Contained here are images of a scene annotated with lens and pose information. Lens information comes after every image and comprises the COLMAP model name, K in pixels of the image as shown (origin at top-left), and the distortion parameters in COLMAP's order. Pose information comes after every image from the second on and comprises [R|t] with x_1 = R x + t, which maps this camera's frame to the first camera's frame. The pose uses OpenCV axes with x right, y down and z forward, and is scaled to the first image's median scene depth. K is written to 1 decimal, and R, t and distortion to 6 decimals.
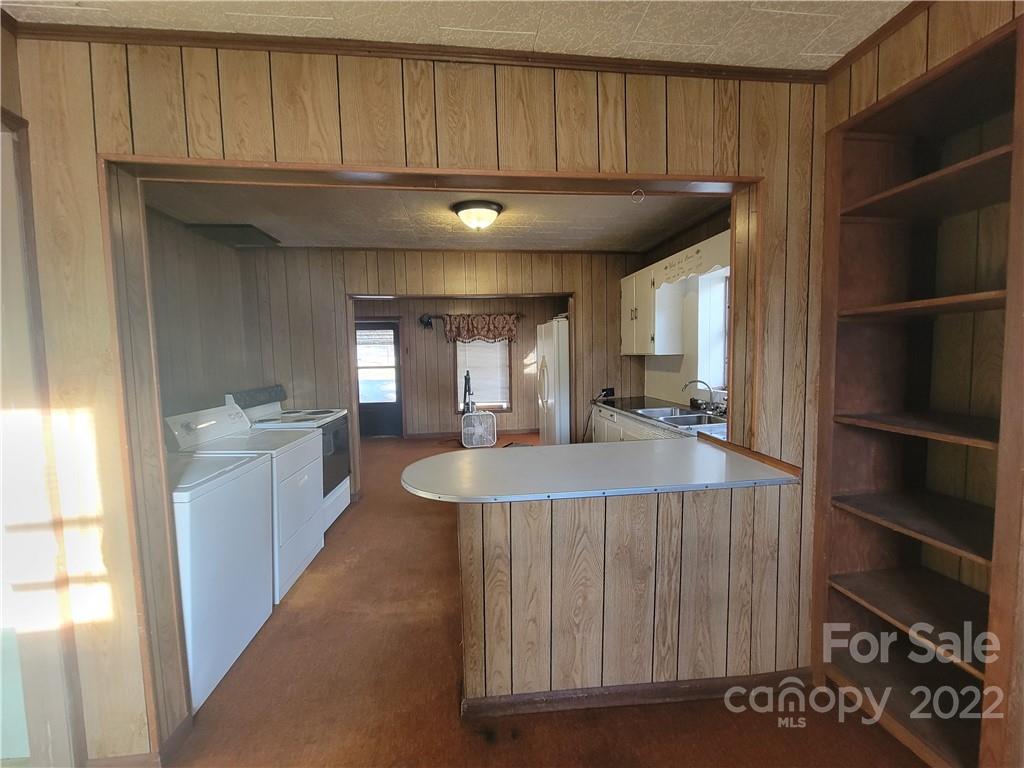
lens RADIAL K [[416.9, 0, 512.1], [0, 416.9, 384.0], [0, 0, 1]] dist [0.000136, 0.000000]
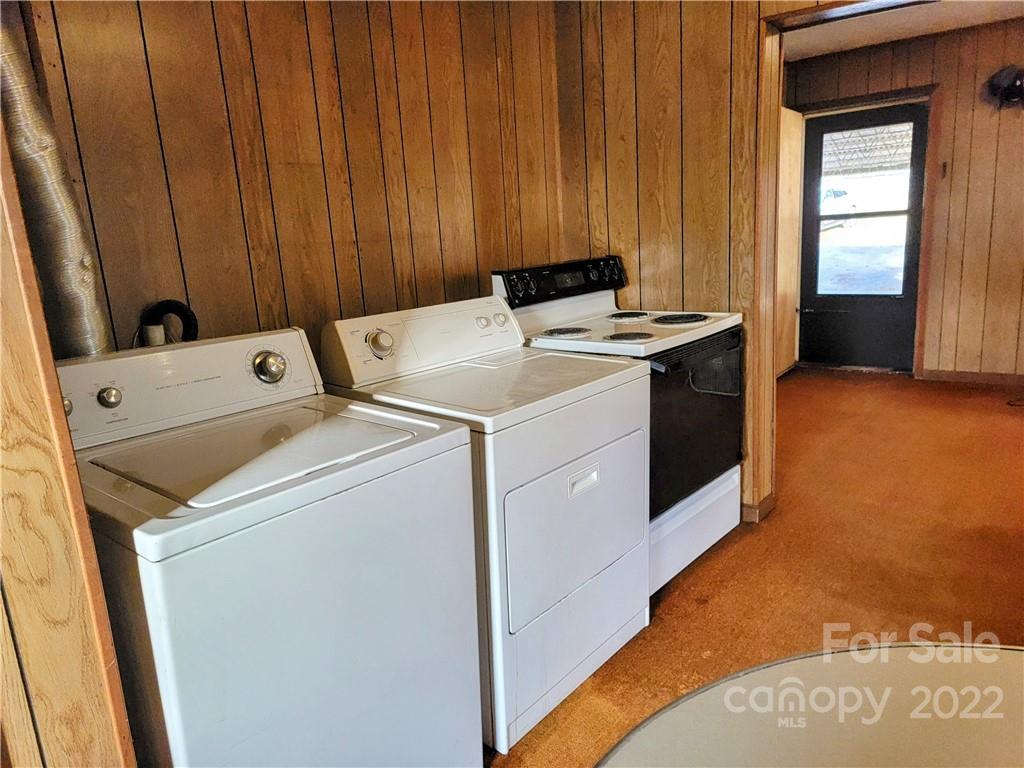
lens RADIAL K [[712.3, 0, 513.4], [0, 712.3, 381.9], [0, 0, 1]] dist [0.026047, -0.000479]
pose [[0.698946, 0.120870, -0.704886, -0.038302], [0.004290, 0.984888, 0.173137, 0.002724], [0.715161, -0.124038, 0.687866, 0.325127]]
